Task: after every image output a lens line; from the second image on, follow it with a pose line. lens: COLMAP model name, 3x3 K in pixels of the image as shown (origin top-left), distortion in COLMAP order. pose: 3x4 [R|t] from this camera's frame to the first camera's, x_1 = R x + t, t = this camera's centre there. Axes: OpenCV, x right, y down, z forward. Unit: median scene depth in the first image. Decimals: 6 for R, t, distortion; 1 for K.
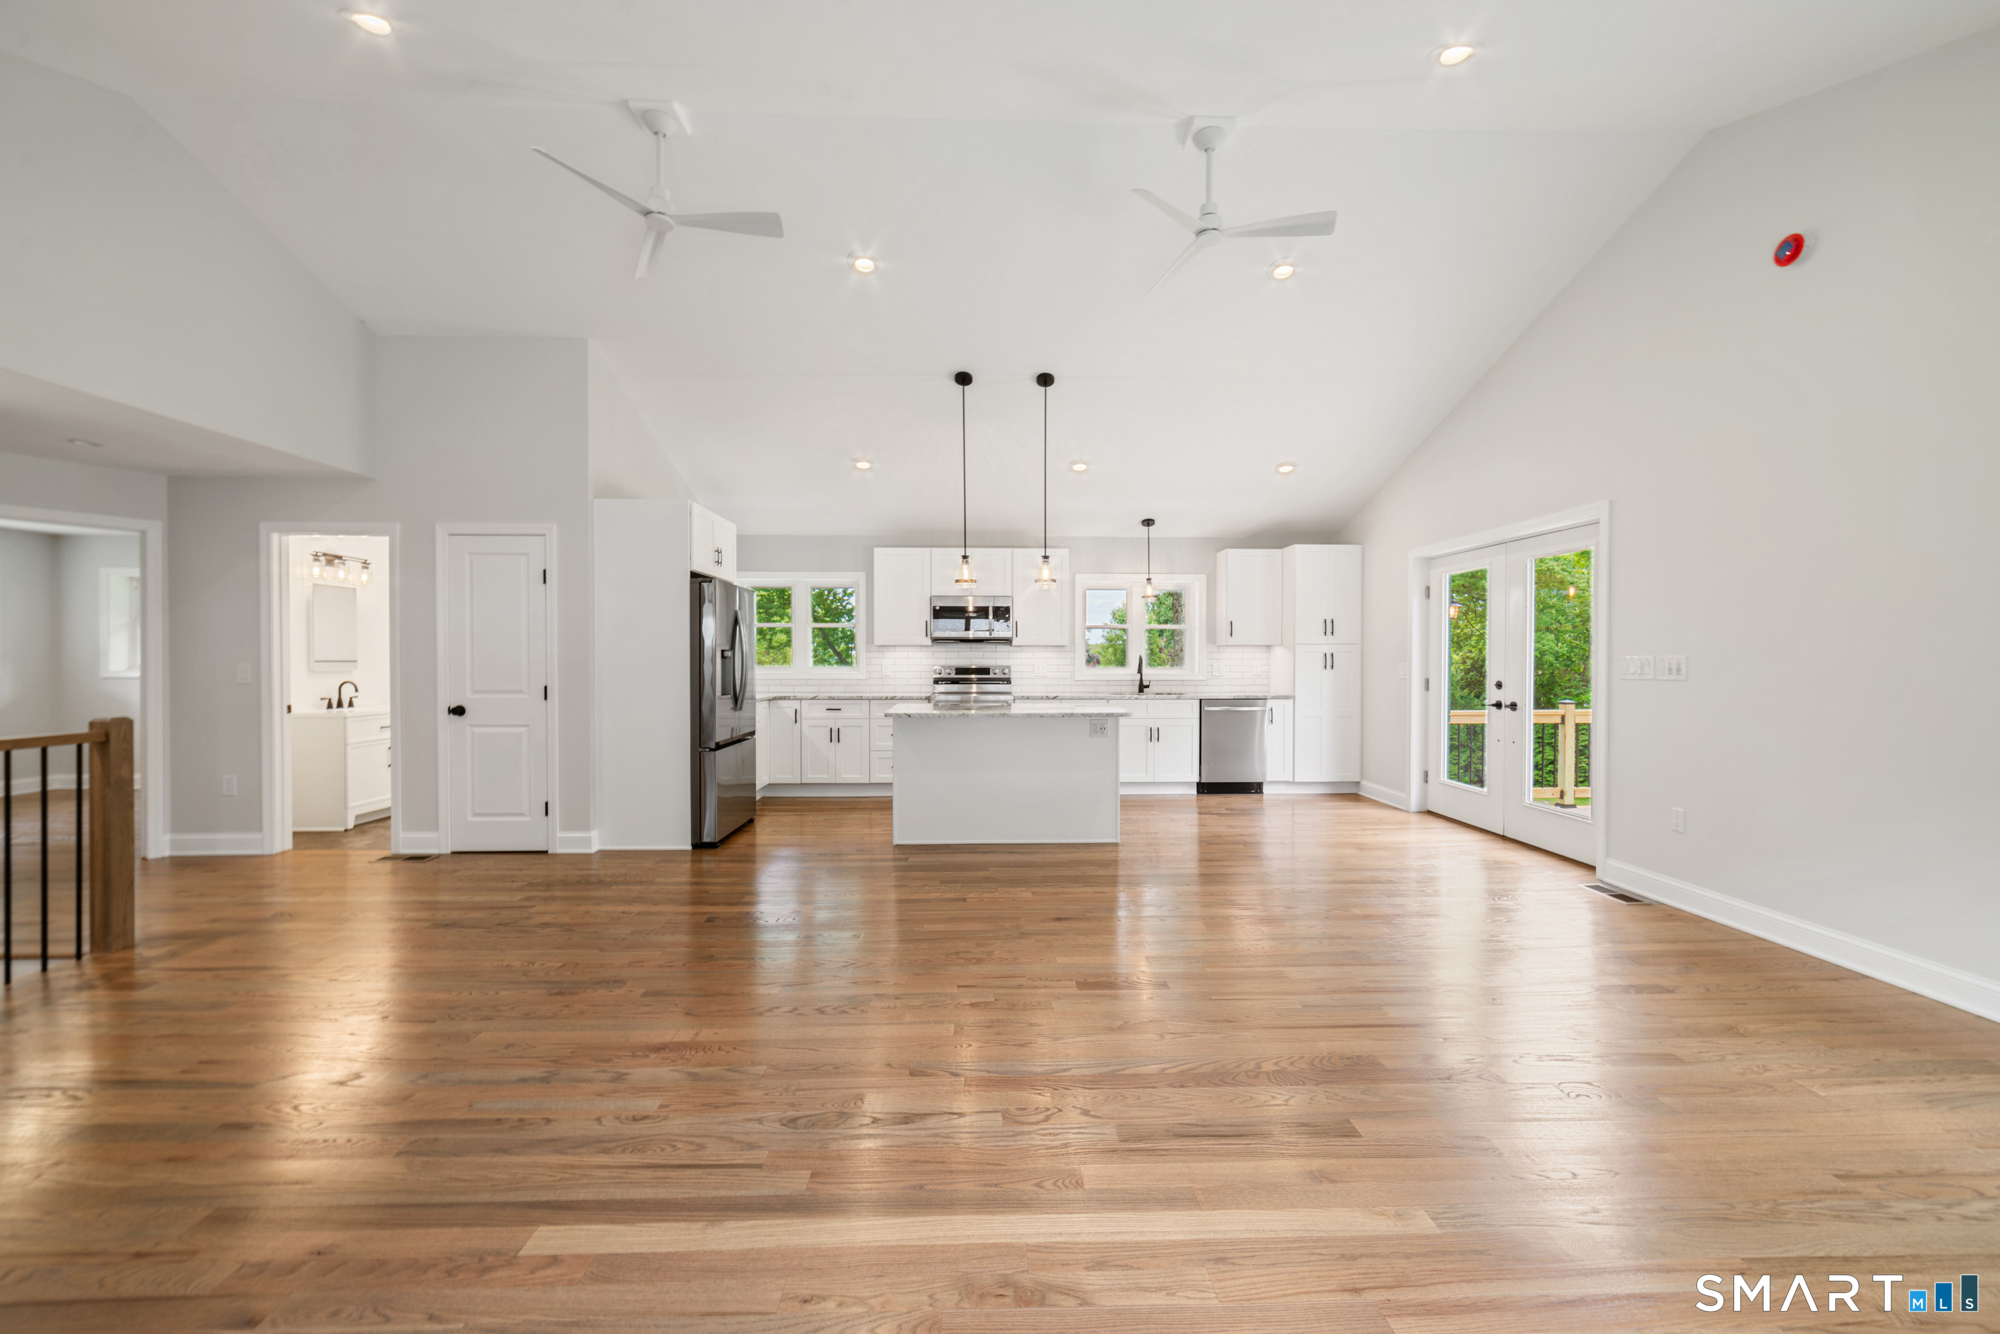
lens RADIAL K [[787.3, 0, 1011.5], [0, 787.3, 675.1], [0, 0, 1]] dist [-0.000248, 0.000982]
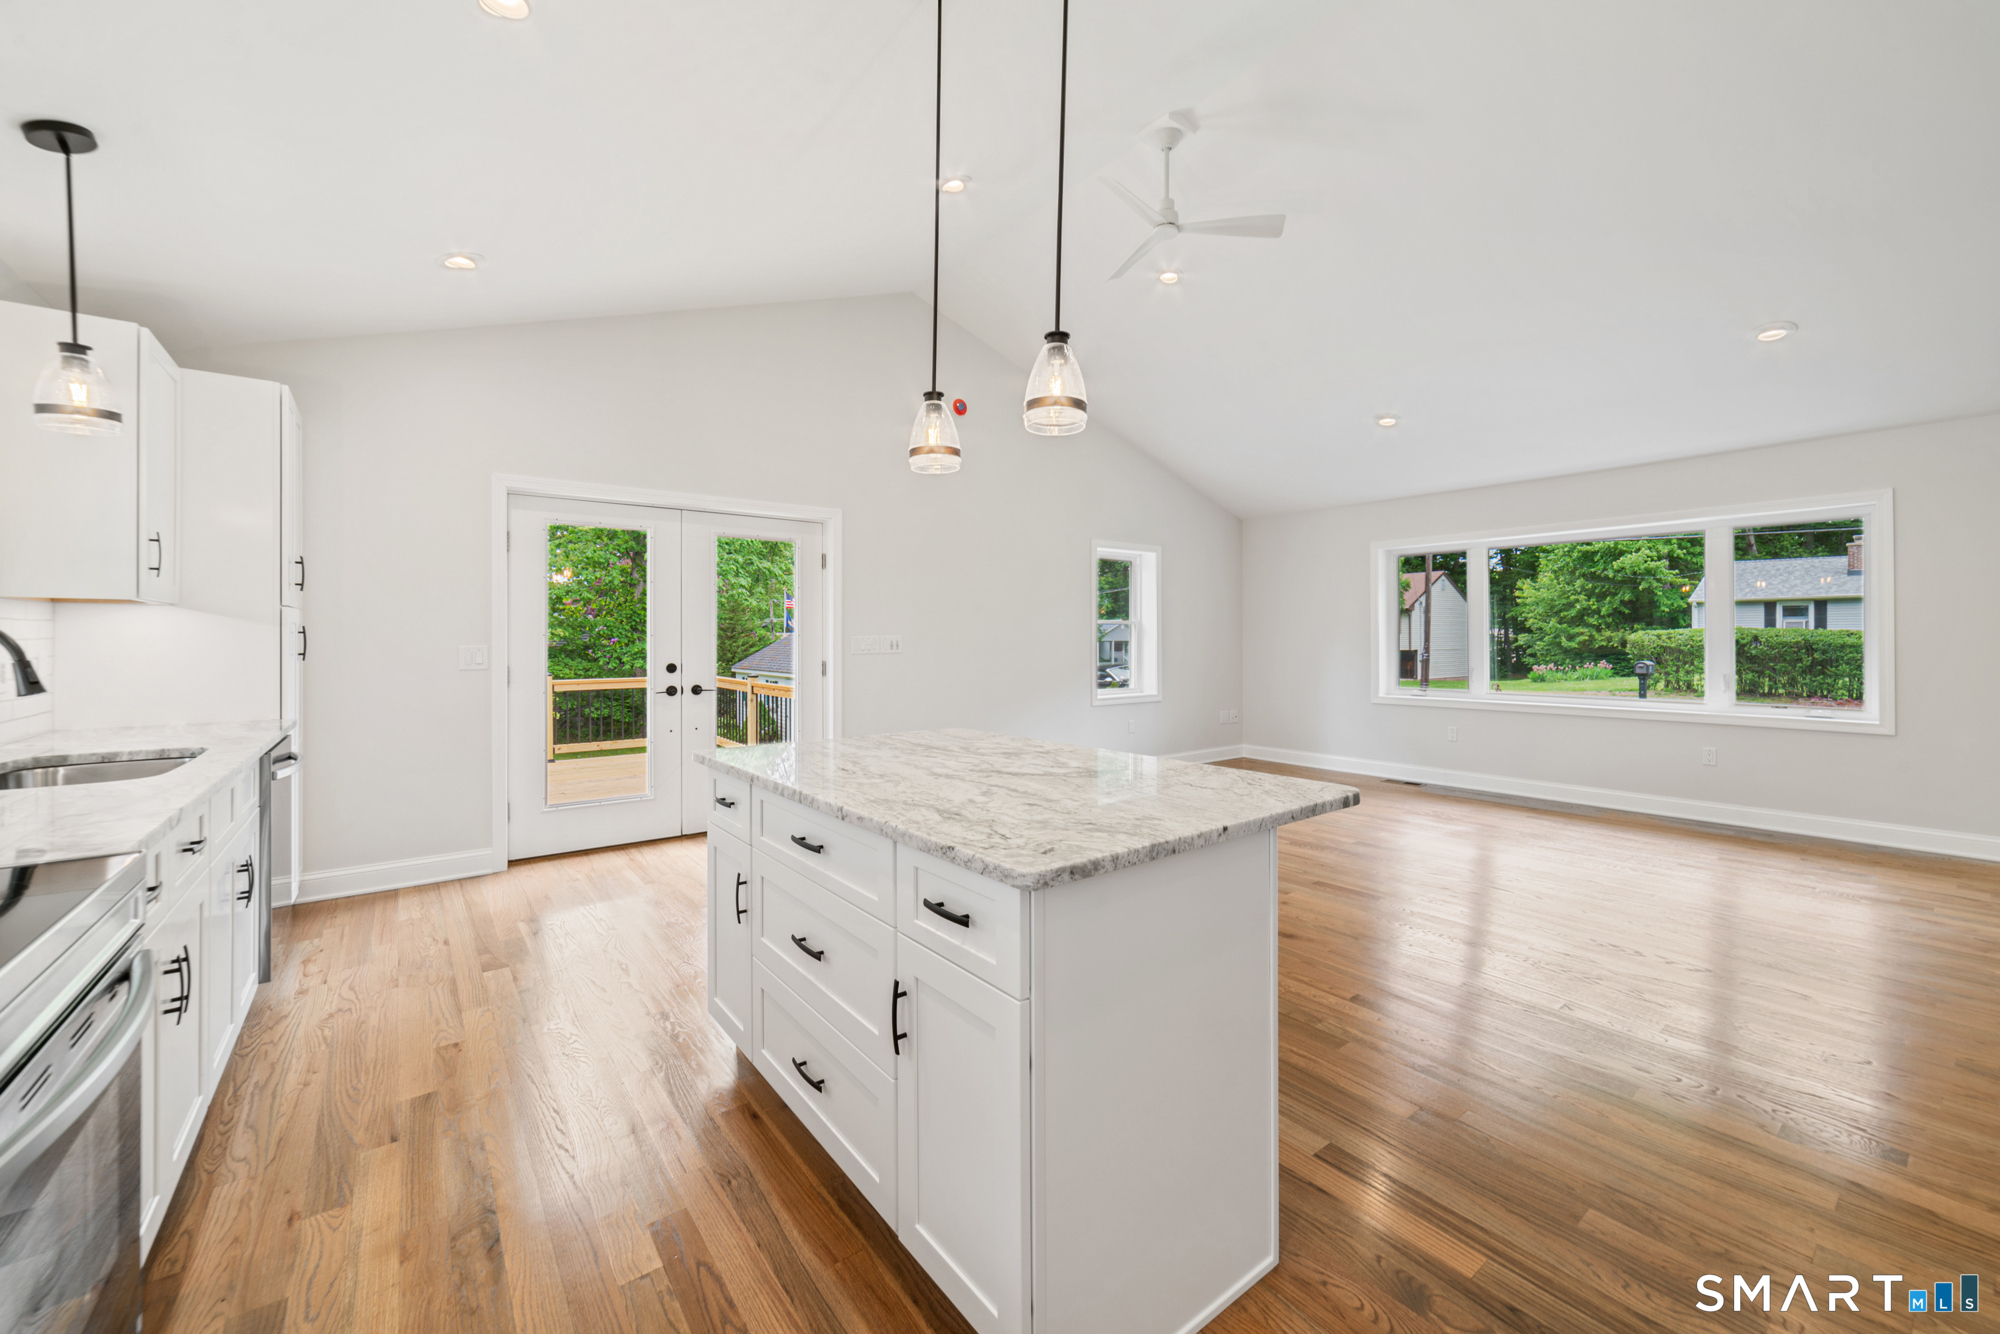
lens RADIAL K [[787.3, 0, 1016.1], [0, 787.3, 640.0], [0, 0, 1]] dist [-0.000248, 0.000982]
pose [[-0.585331, 0.000047, 0.810795, -0.239804], [0.020512, 0.999681, 0.014750, -0.017905], [-0.810535, 0.025264, -0.585145, 0.898743]]
